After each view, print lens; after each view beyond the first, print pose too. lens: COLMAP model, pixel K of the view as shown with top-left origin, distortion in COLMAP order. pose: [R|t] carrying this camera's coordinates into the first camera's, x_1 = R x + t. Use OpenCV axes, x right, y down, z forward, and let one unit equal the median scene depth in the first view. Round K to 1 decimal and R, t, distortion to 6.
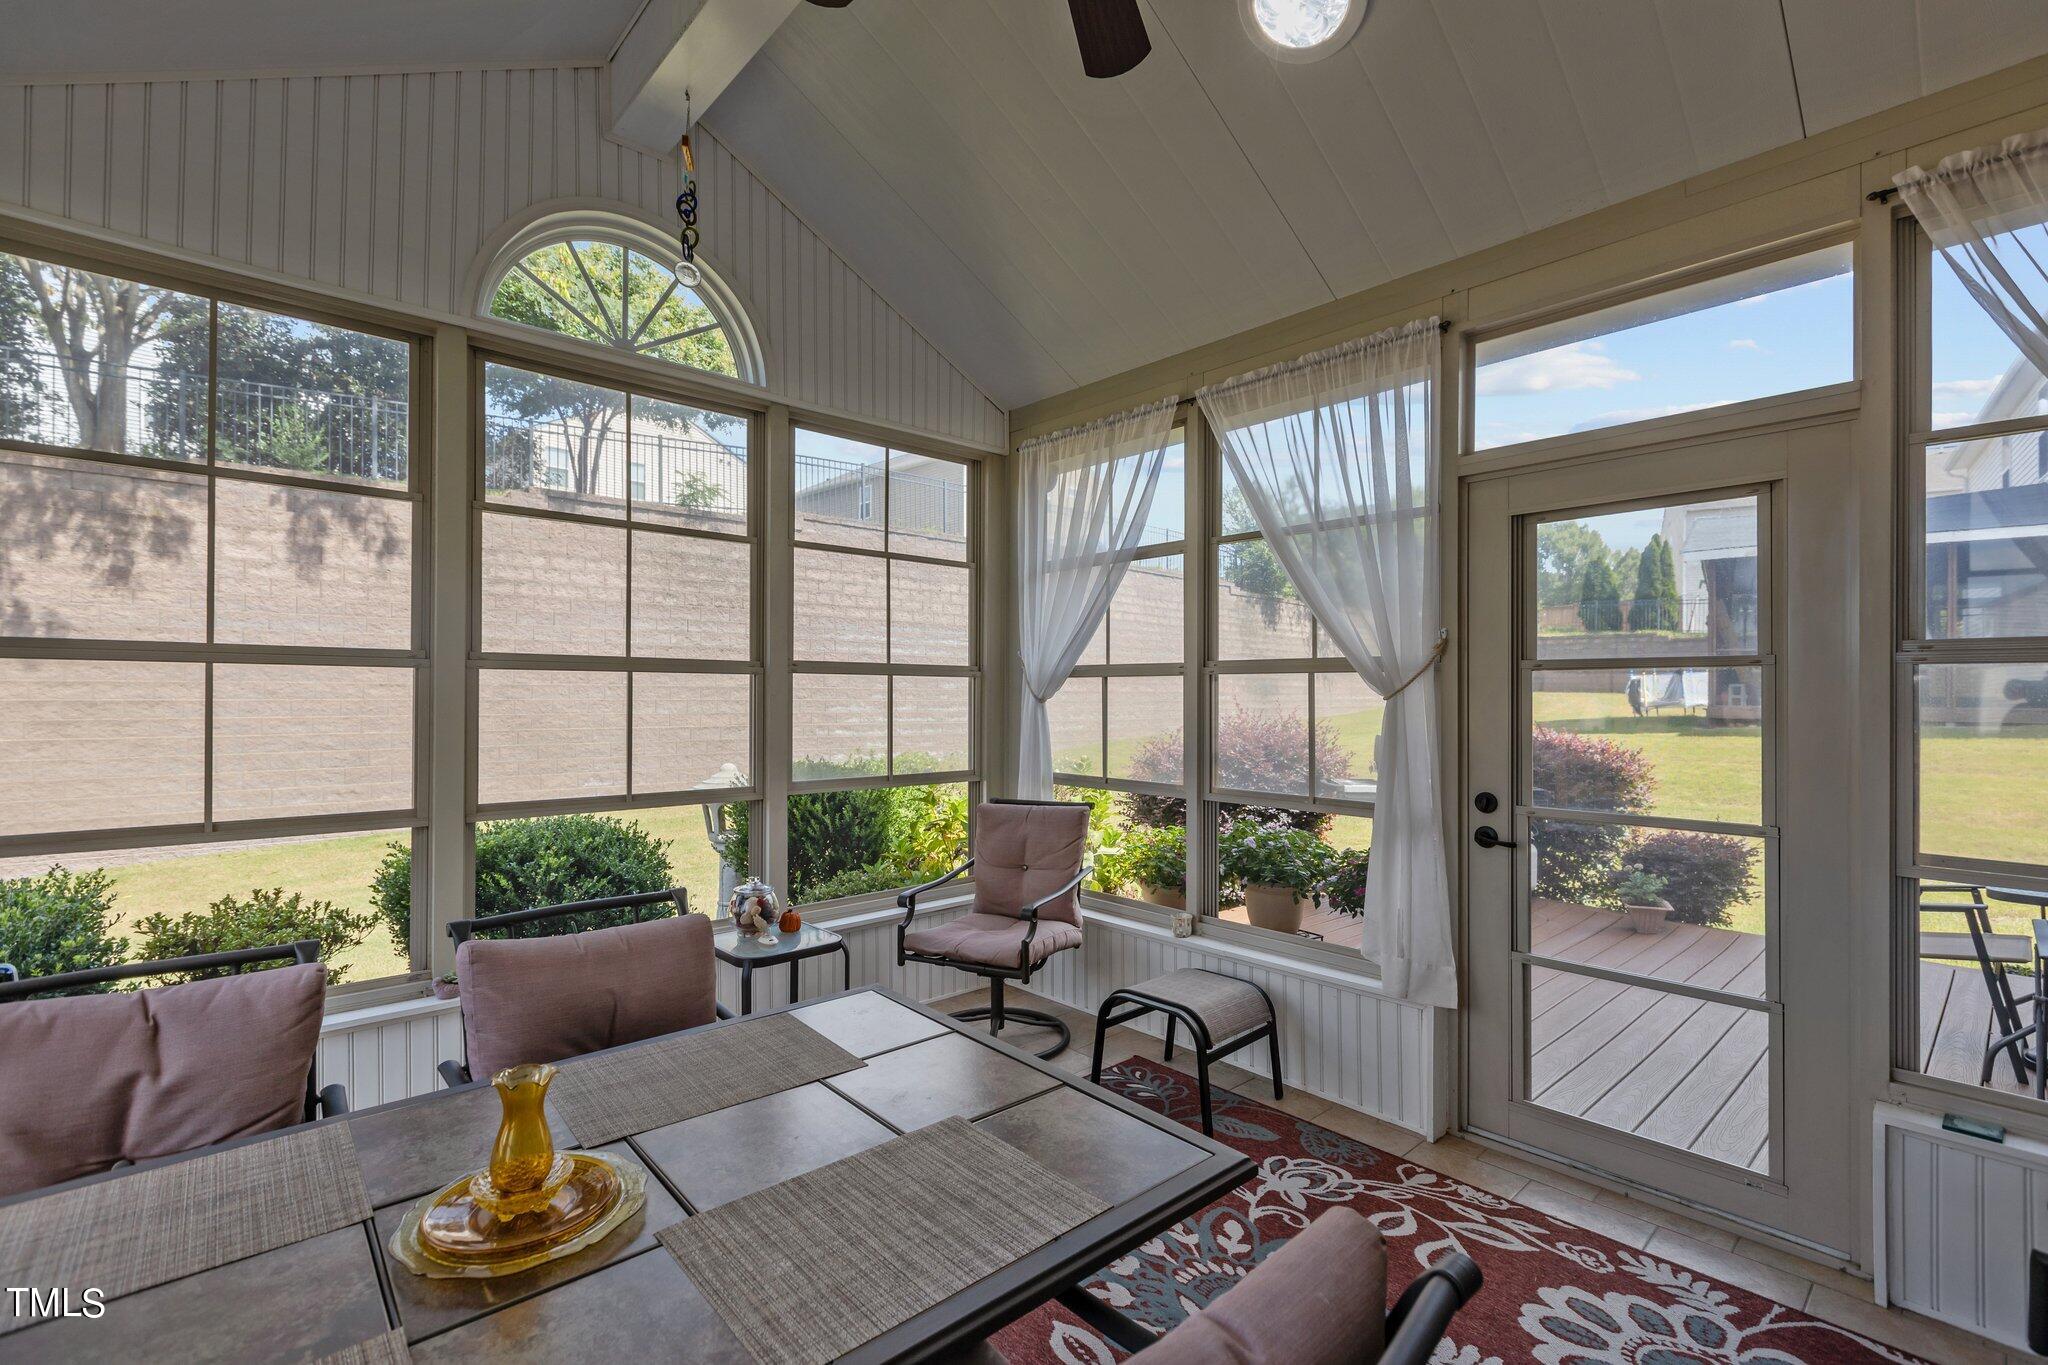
lens RADIAL K [[915.5, 0, 1026.0], [0, 915.5, 685.7], [0, 0, 1]] dist [0.003108, 0.000379]
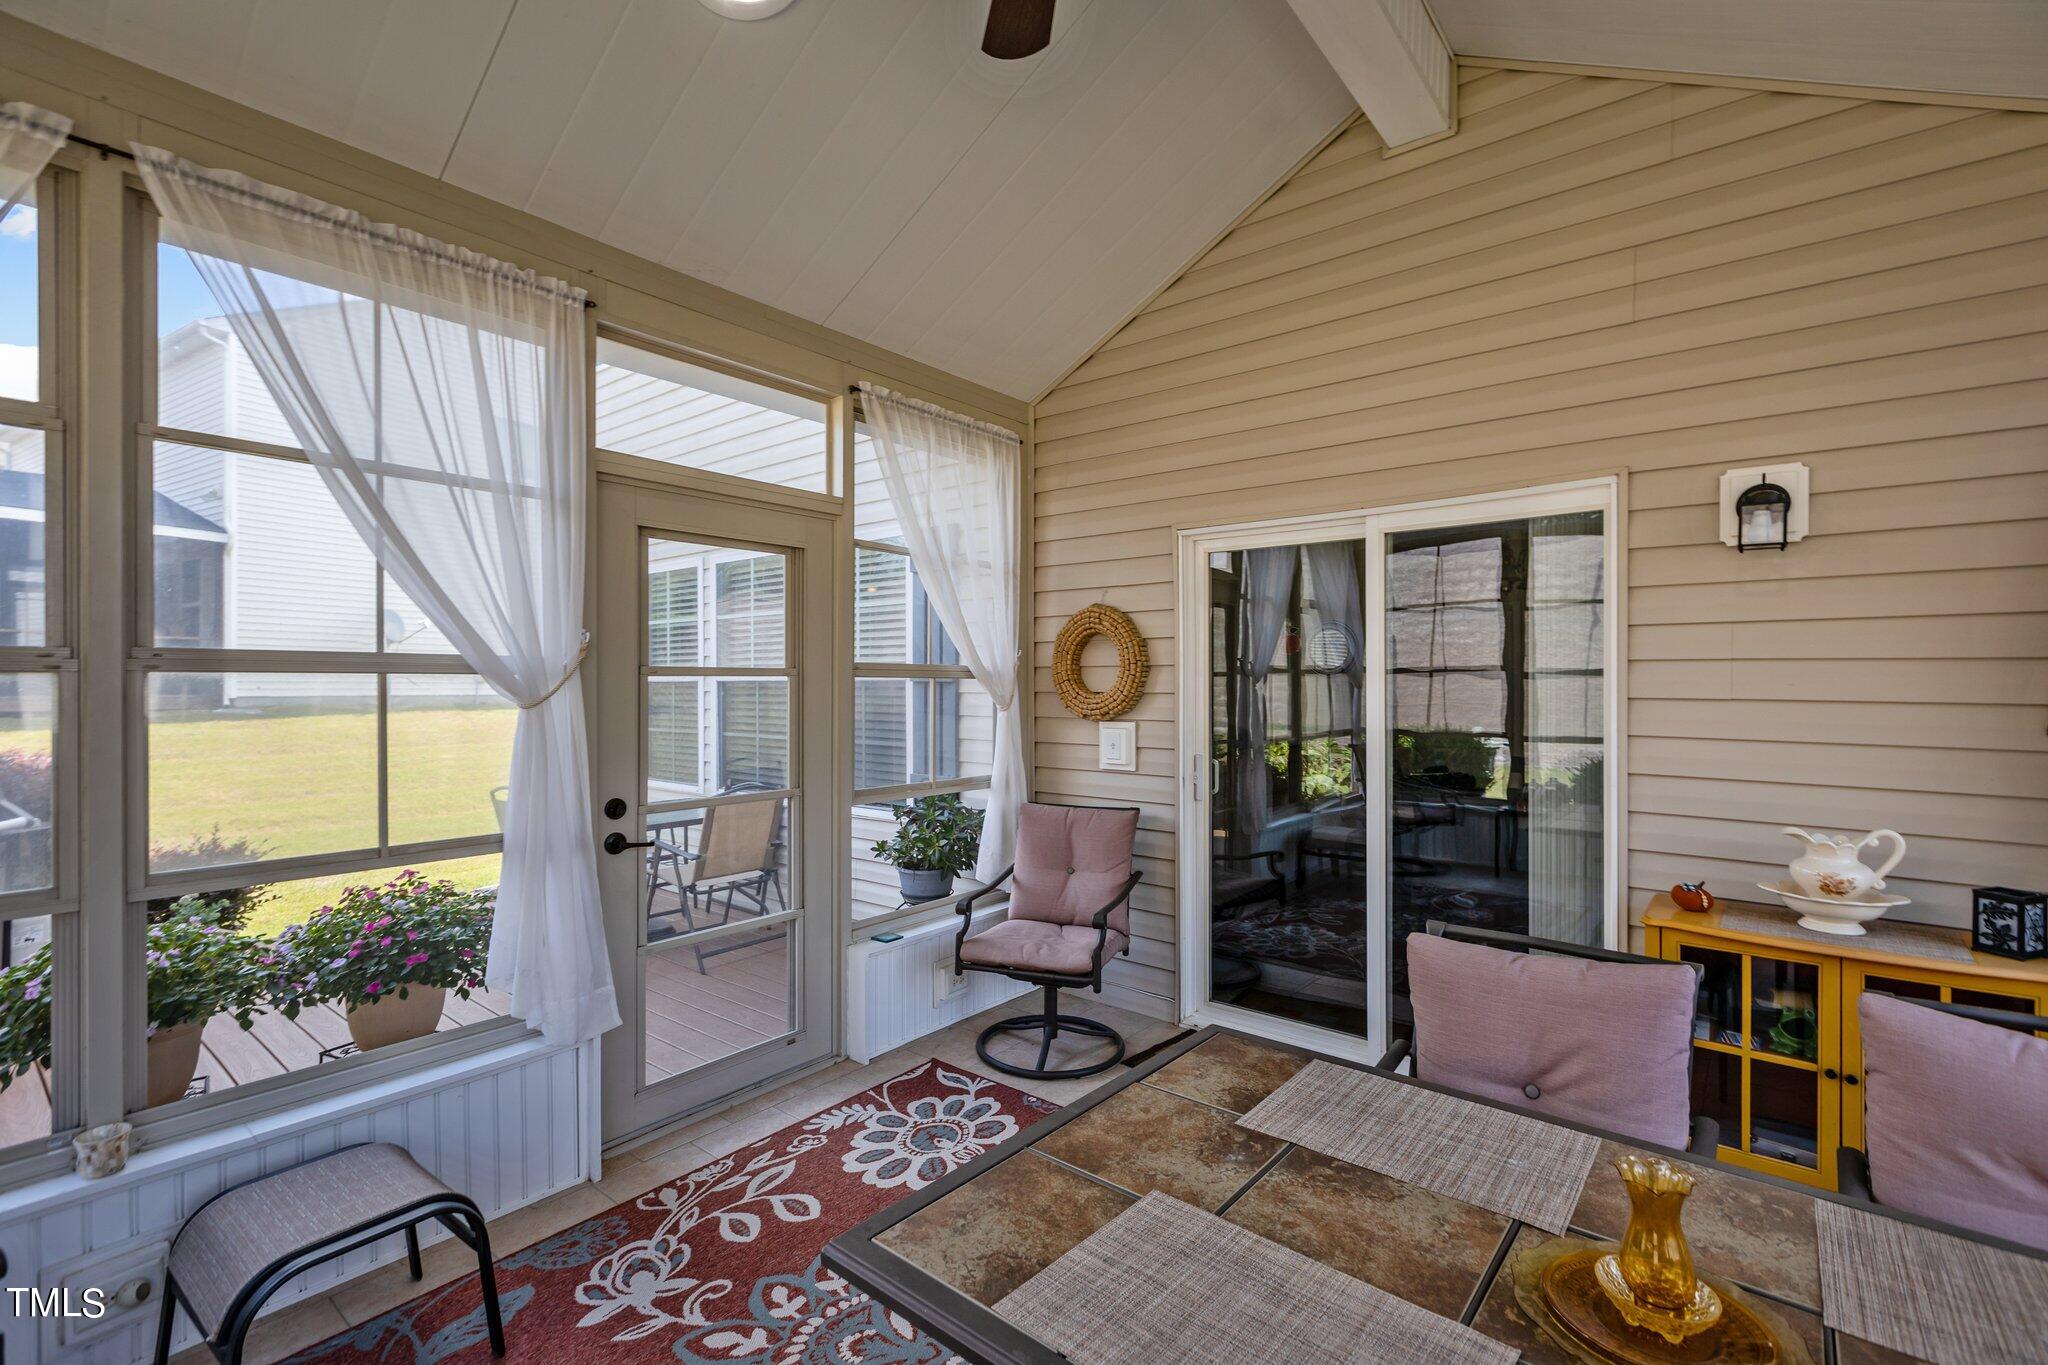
lens RADIAL K [[915.5, 0, 1034.5], [0, 915.5, 678.8], [0, 0, 1]] dist [0.003108, 0.000379]
pose [[-0.159452, -0.003826, 0.987198, -0.636820], [-0.012263, 0.999923, 0.001894, -0.023873], [-0.987129, -0.011804, -0.159487, 0.830376]]
